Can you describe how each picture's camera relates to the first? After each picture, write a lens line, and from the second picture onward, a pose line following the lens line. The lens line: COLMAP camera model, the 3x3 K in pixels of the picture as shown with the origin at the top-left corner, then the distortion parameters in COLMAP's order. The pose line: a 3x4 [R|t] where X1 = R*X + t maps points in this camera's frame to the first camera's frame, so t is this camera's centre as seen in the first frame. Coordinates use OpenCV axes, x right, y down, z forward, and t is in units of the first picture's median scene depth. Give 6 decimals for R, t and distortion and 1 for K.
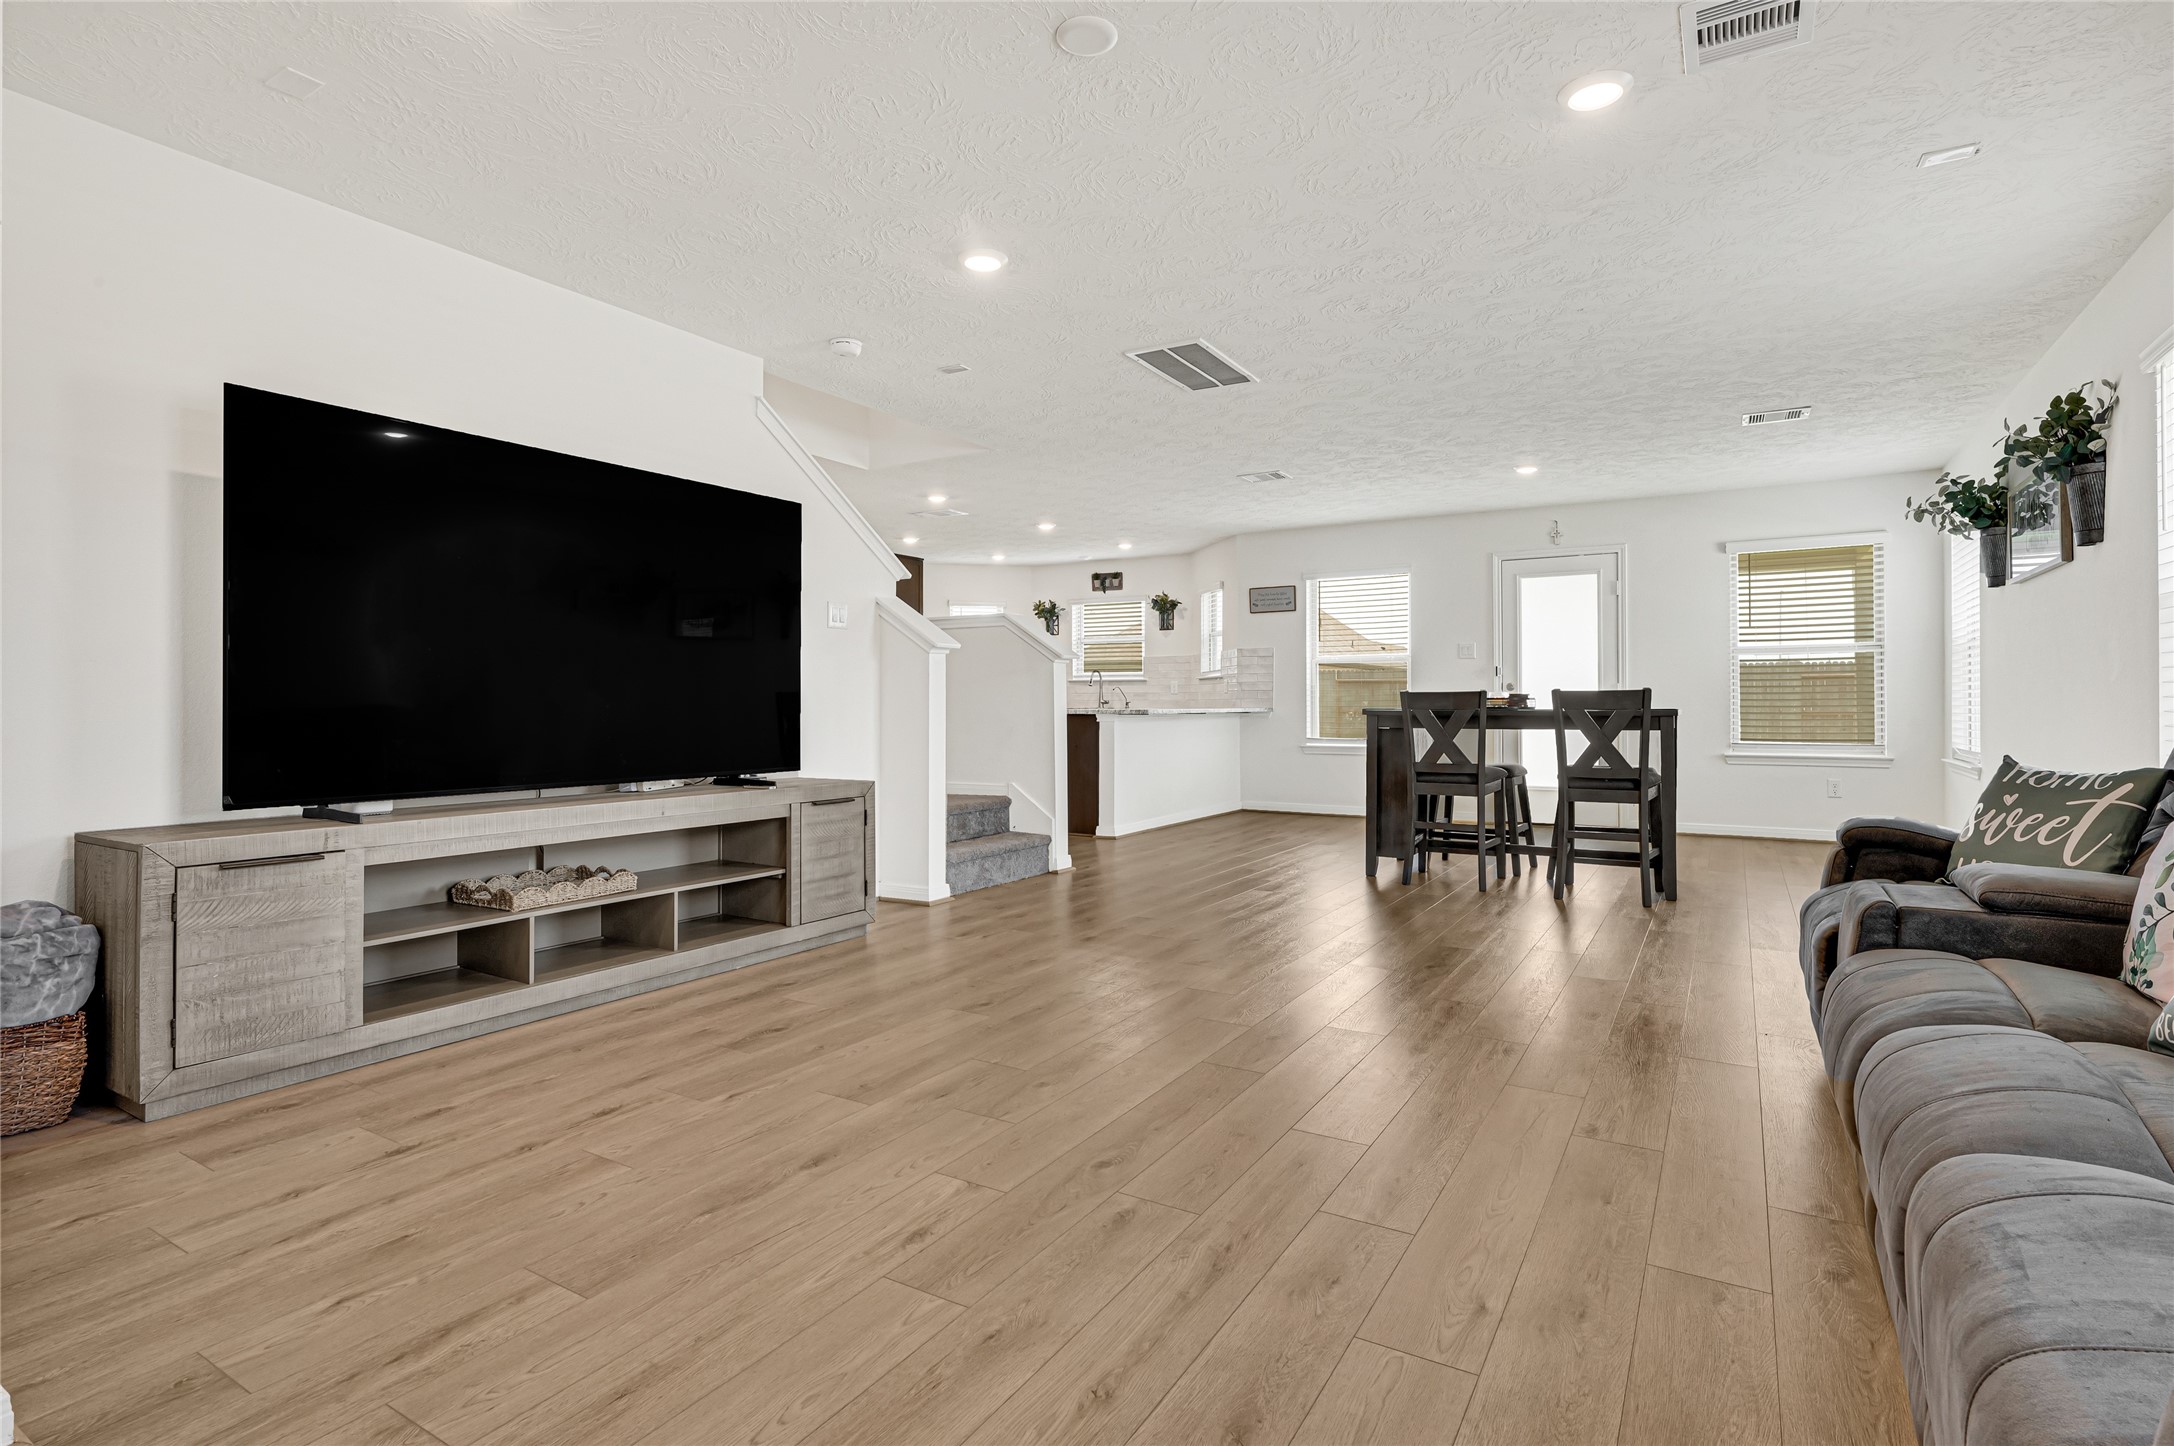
lens RADIAL K [[1027.3, 0, 1087.6], [0, 1027.3, 701.4], [0, 0, 1]] dist [-0.000458, 0.000038]
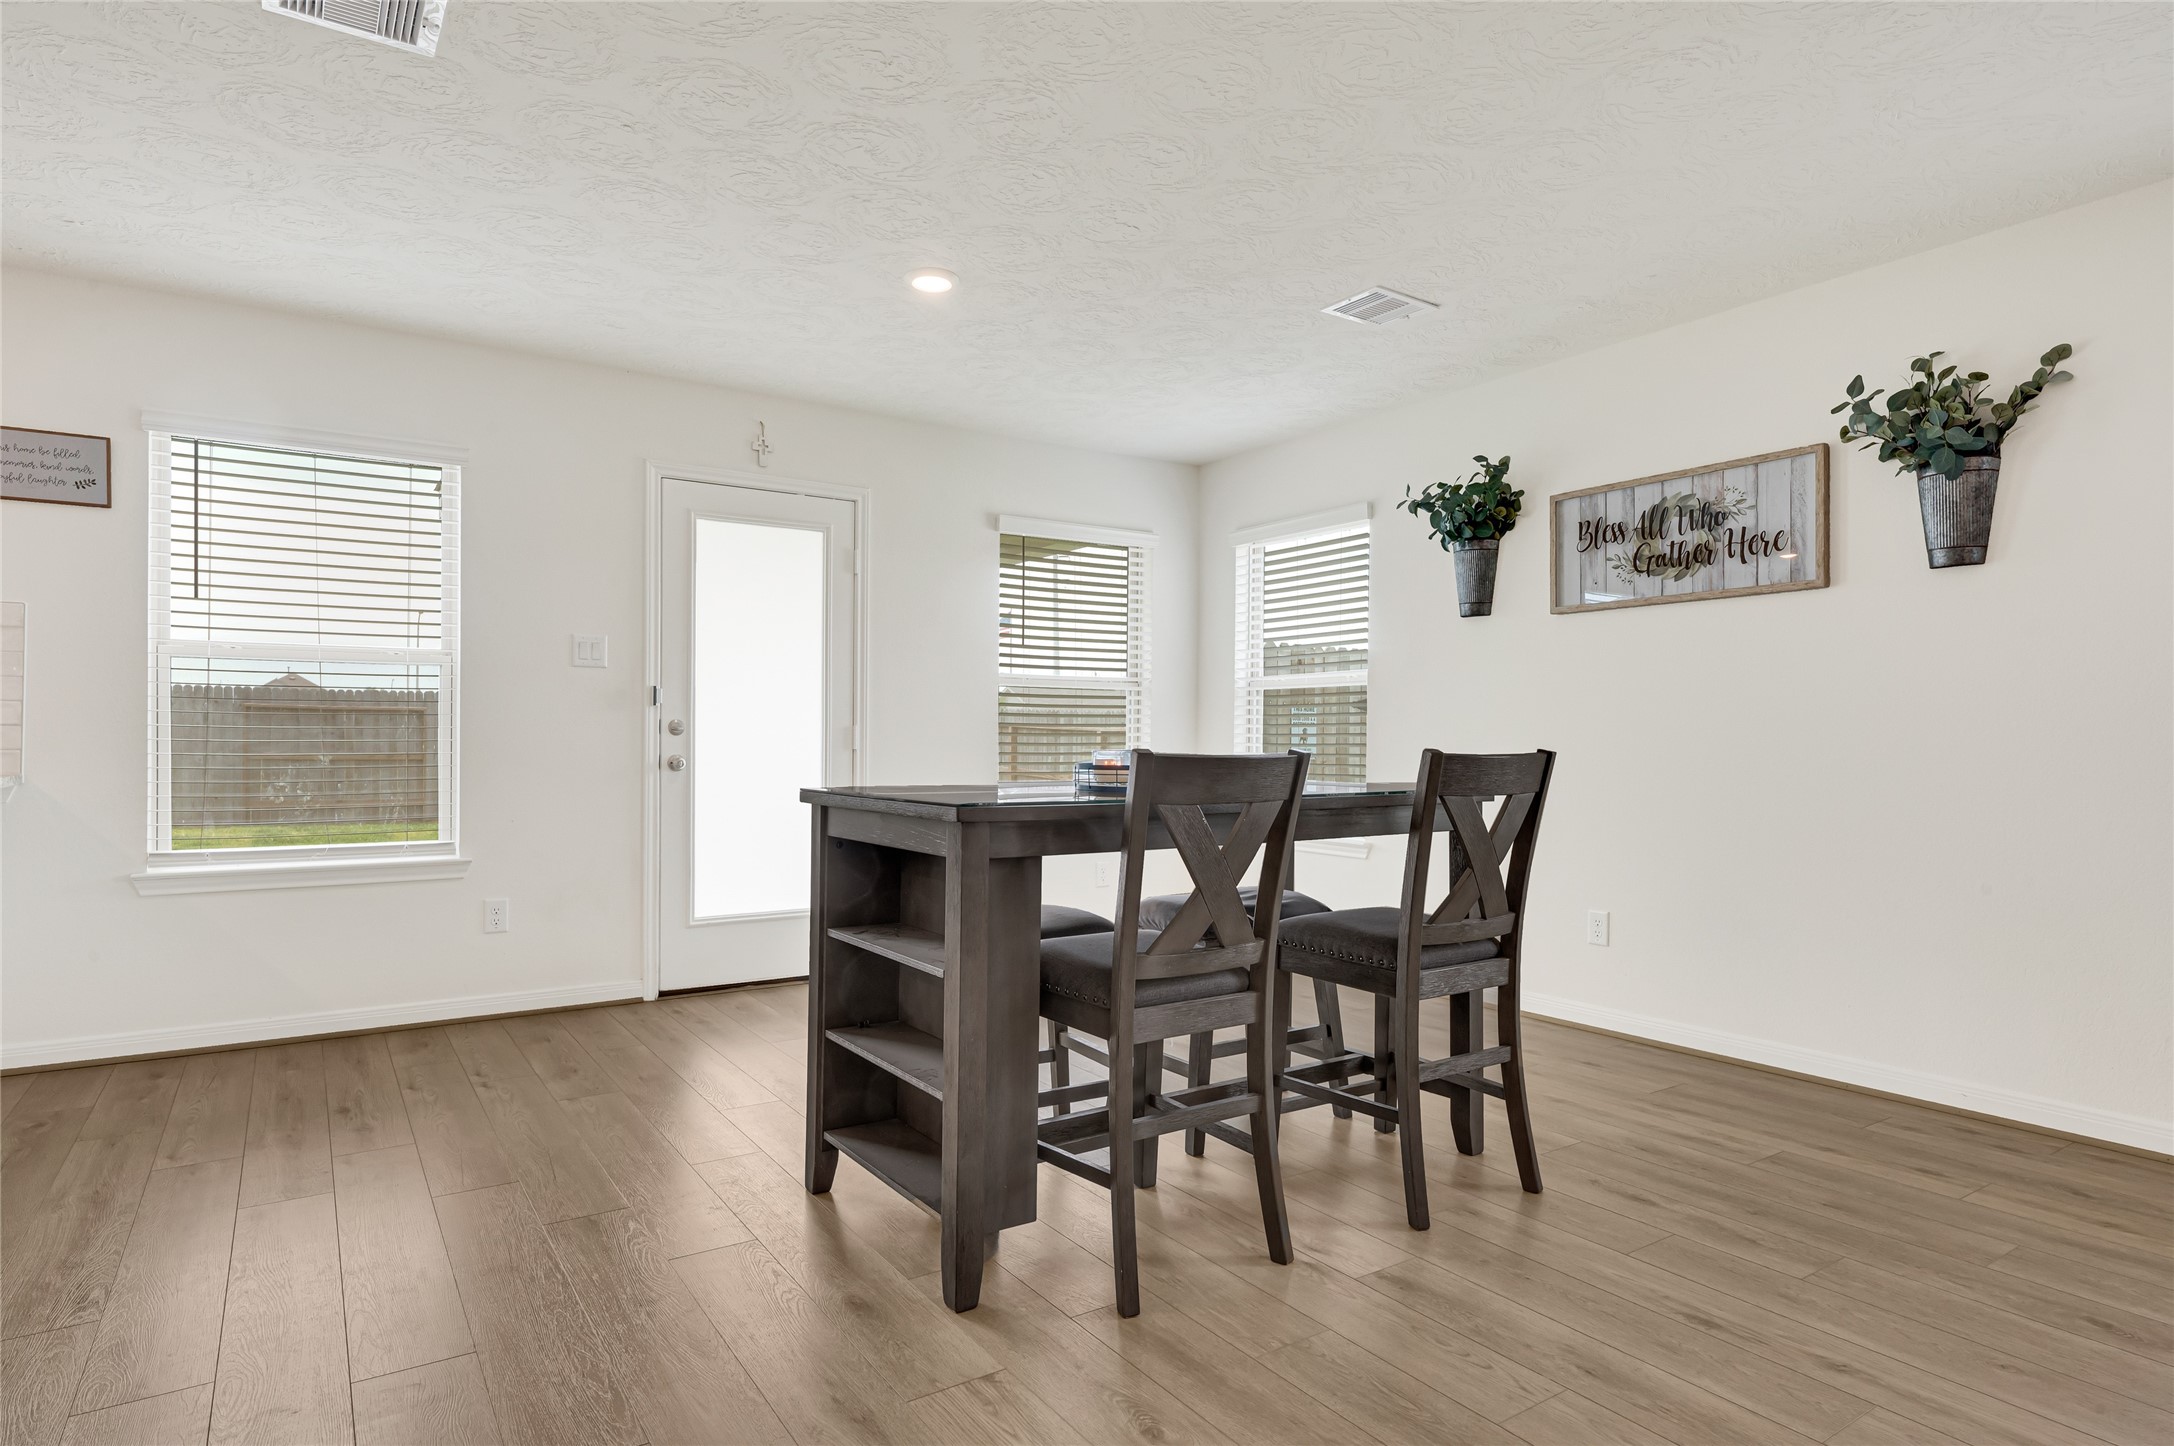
lens RADIAL K [[1203.2, 0, 1078.8], [0, 1203.2, 733.1], [0, 0, 1]] dist [-0.006277, -0.000029]
pose [[0.423088, 0.012062, 0.906008, -0.063760], [-0.008952, 0.999918, -0.009132, -0.011061], [-0.906044, -0.004247, 0.423161, 0.808433]]
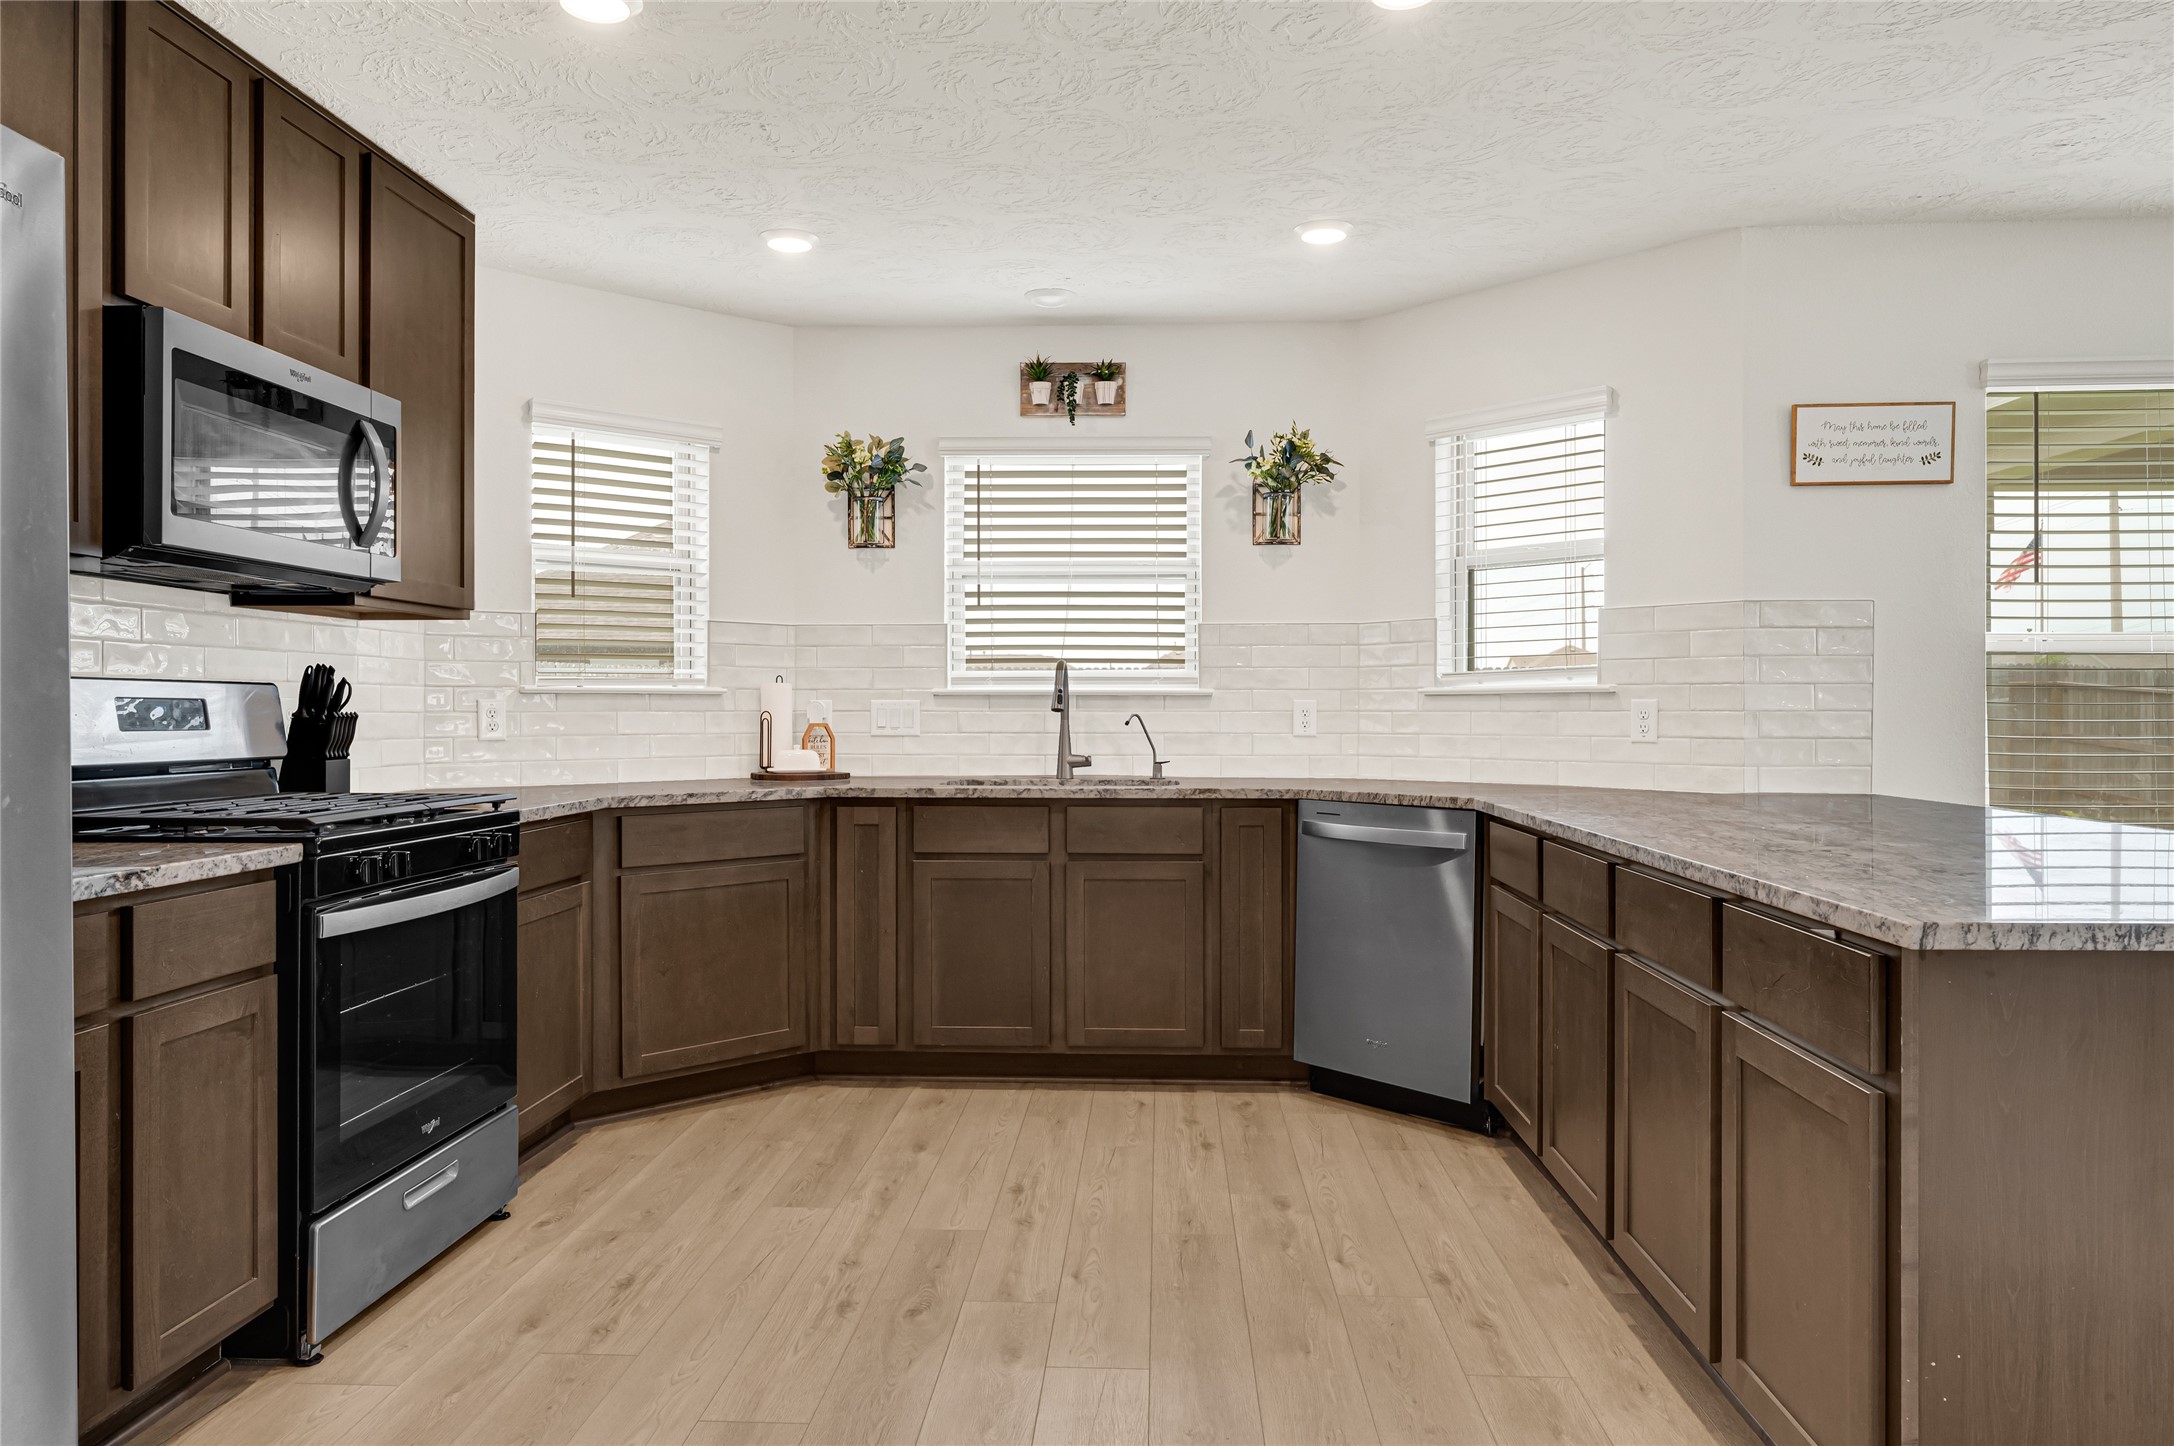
lens RADIAL K [[1387.7, 0, 1076.2], [0, 1387.7, 715.2], [0, 0, 1]] dist [-0.015317, 0.000448]
pose [[0.881927, -0.002502, 0.471380, -0.368282], [-0.000959, 0.999974, 0.007101, -0.032688], [-0.471385, -0.006714, 0.881902, 1.204352]]
